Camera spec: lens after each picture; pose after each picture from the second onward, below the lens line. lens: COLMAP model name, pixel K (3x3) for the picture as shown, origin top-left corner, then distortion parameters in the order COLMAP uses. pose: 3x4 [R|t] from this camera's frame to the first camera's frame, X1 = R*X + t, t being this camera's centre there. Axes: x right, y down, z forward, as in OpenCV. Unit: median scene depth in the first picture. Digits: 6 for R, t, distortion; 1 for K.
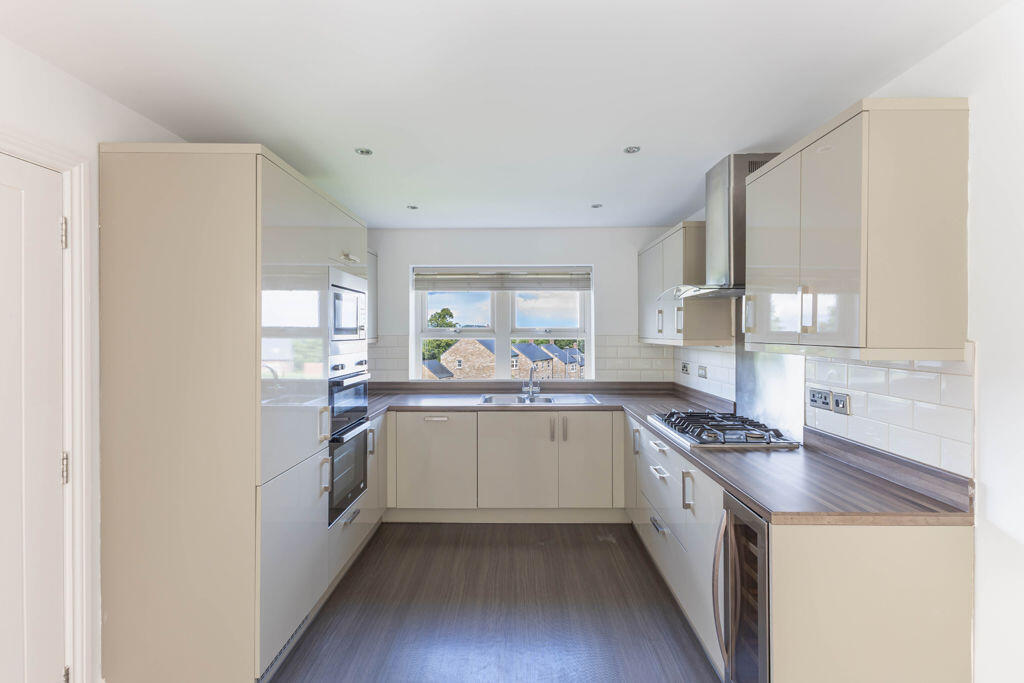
lens RADIAL K [[446.2, 0, 508.4], [0, 446.2, 340.4], [0, 0, 1]] dist [-0.000423, -0.000026]
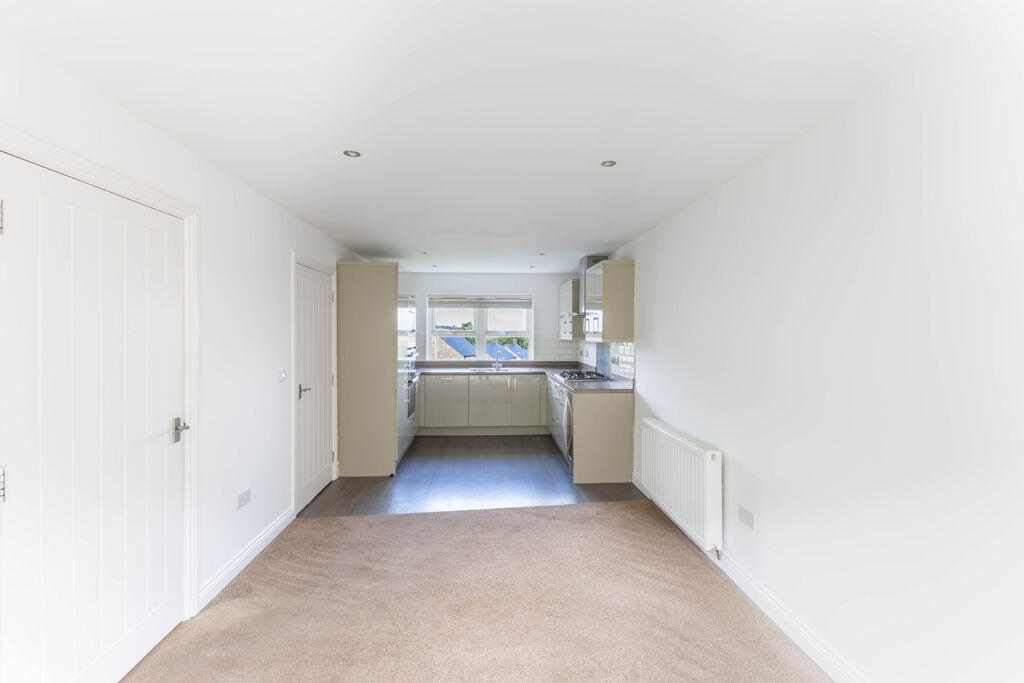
lens RADIAL K [[446.2, 0, 510.7], [0, 446.2, 341.3], [0, 0, 1]] dist [-0.000423, -0.000026]
pose [[0.996311, 0.002112, 0.085785, -0.048952], [-0.002157, 0.999998, 0.000433, 0.014130], [-0.085784, -0.000616, 0.996314, -0.778615]]
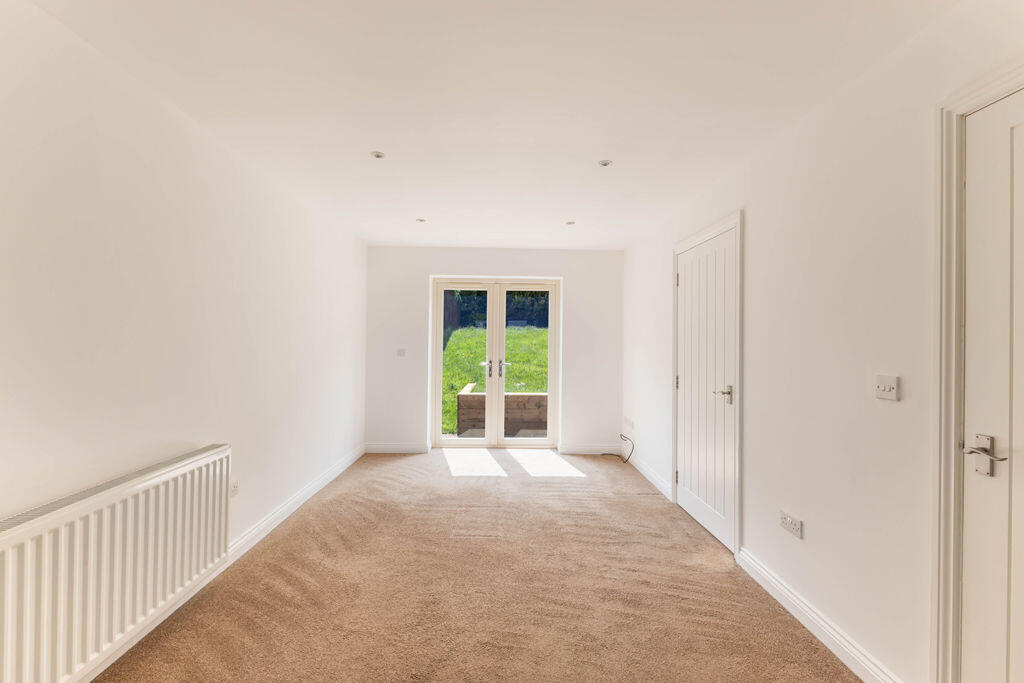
lens RADIAL K [[446.2, 0, 512.3], [0, 446.2, 338.5], [0, 0, 1]] dist [-0.000423, -0.000026]
pose [[-0.998903, -0.012750, -0.045061, -0.017558], [-0.012633, 0.999916, -0.002892, 0.078955], [0.045094, -0.002320, -0.998980, 2.394722]]
